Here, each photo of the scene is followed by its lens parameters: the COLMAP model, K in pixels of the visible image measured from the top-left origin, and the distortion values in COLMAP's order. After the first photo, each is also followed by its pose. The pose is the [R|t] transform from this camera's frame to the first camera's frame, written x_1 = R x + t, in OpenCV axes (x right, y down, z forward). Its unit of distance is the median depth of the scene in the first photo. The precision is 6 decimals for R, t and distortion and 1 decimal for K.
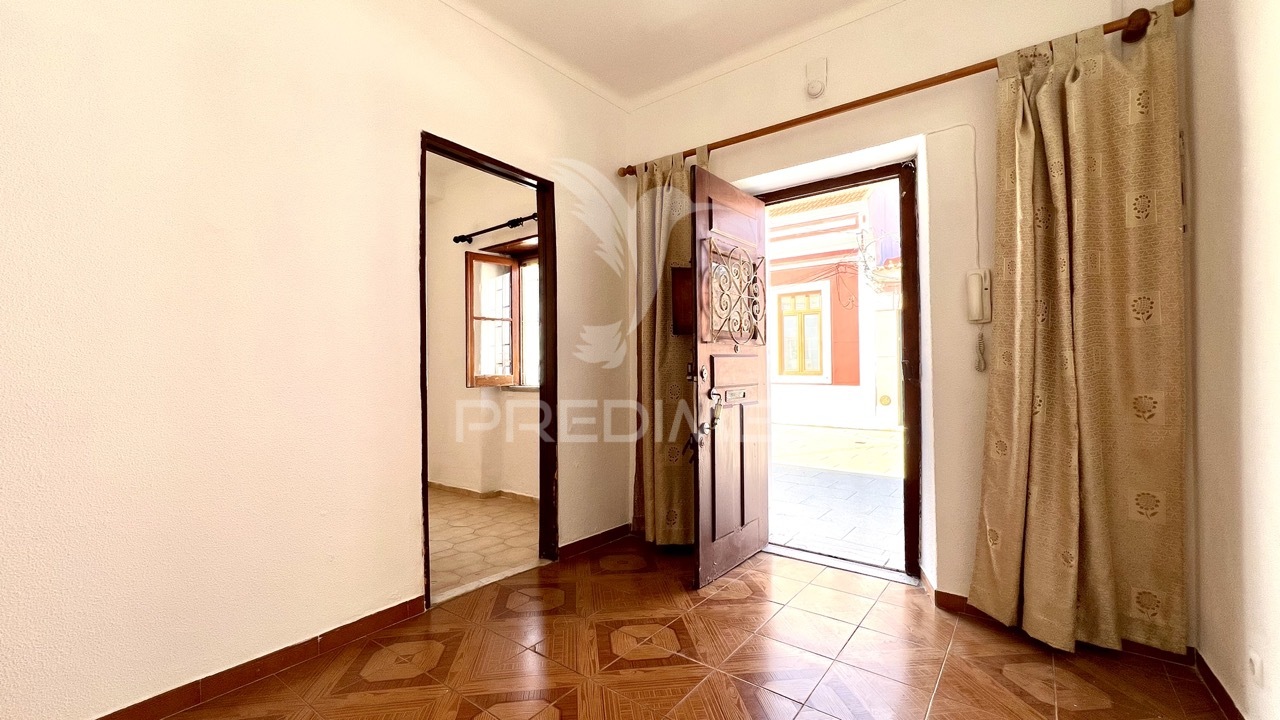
lens RADIAL K [[513.0, 0, 640.0], [0, 513.0, 360.0], [0, 0, 1]] dist [-0.002073, -0.000005]
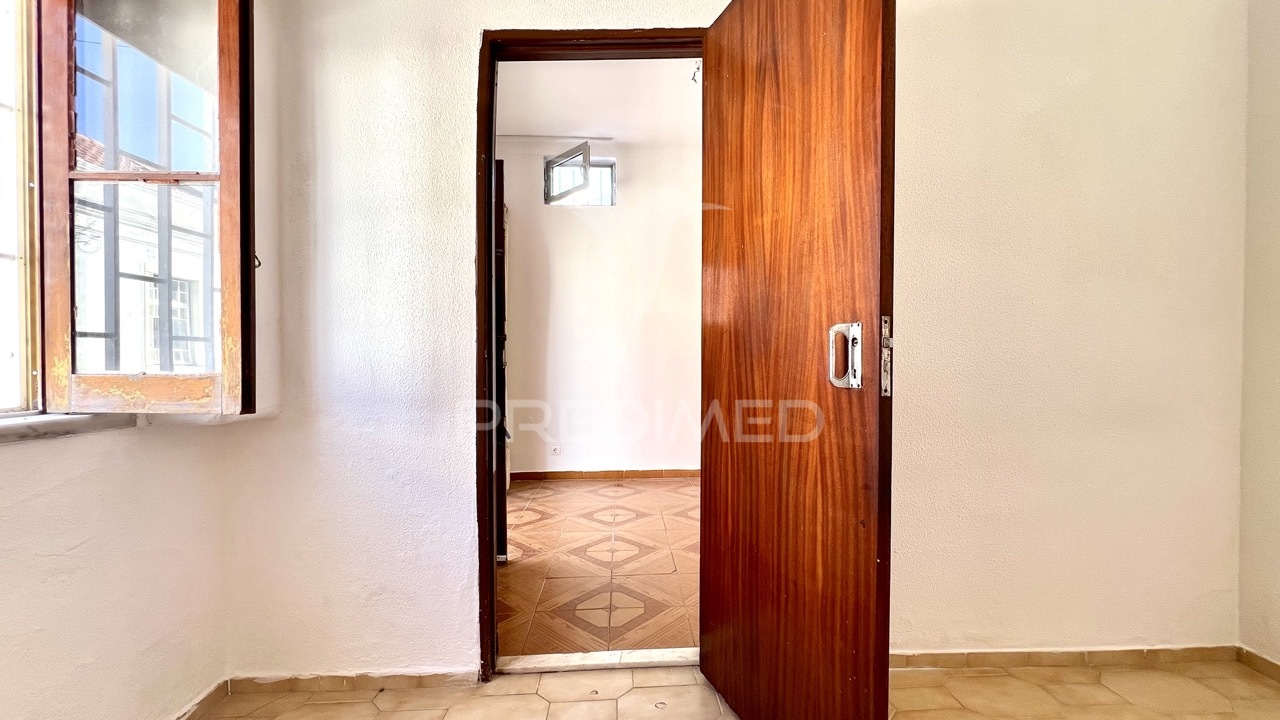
lens RADIAL K [[513.0, 0, 640.0], [0, 513.0, 360.0], [0, 0, 1]] dist [-0.002073, -0.000005]
pose [[-0.631588, 0.000909, 0.775303, -0.648188], [-0.005759, 0.999966, -0.005863, 0.023035], [-0.775283, -0.008168, -0.631562, 1.059929]]
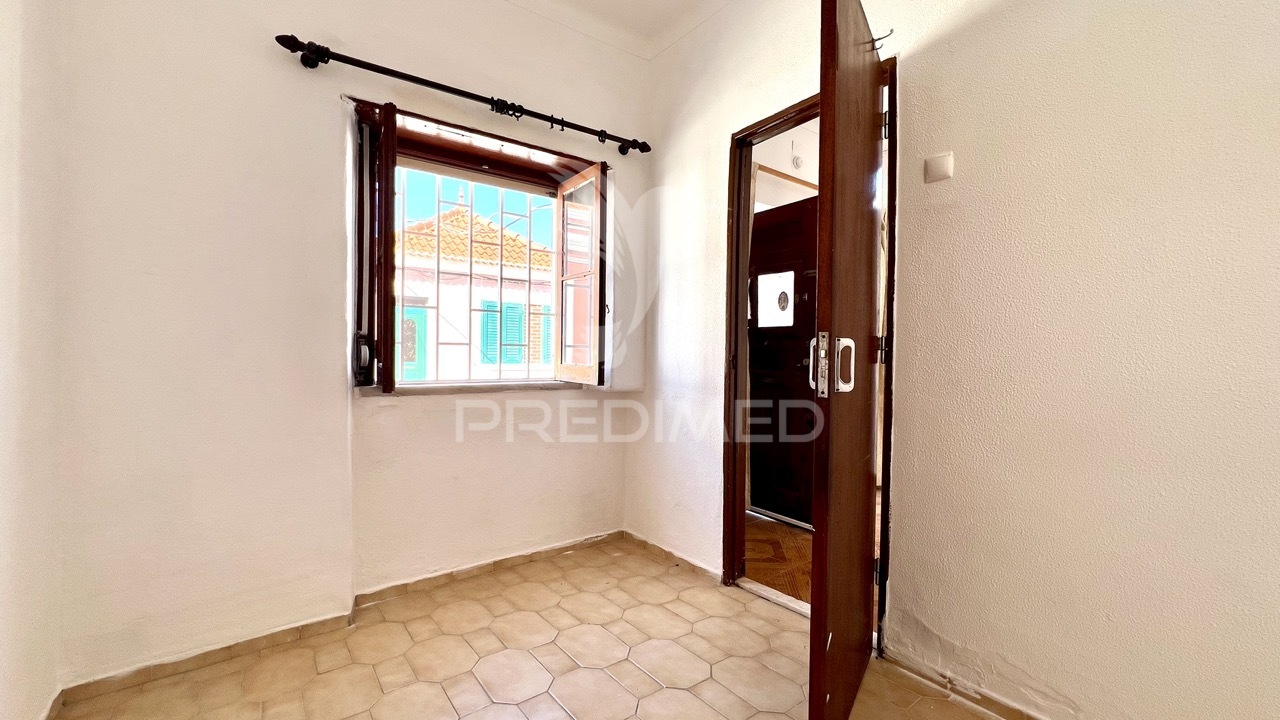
lens RADIAL K [[513.0, 0, 640.0], [0, 513.0, 360.0], [0, 0, 1]] dist [-0.002073, -0.000005]
pose [[0.269619, 0.000218, 0.962967, -0.890366], [-0.027938, 0.999581, 0.007595, 0.015987], [-0.962562, -0.028951, 0.269512, 0.791098]]
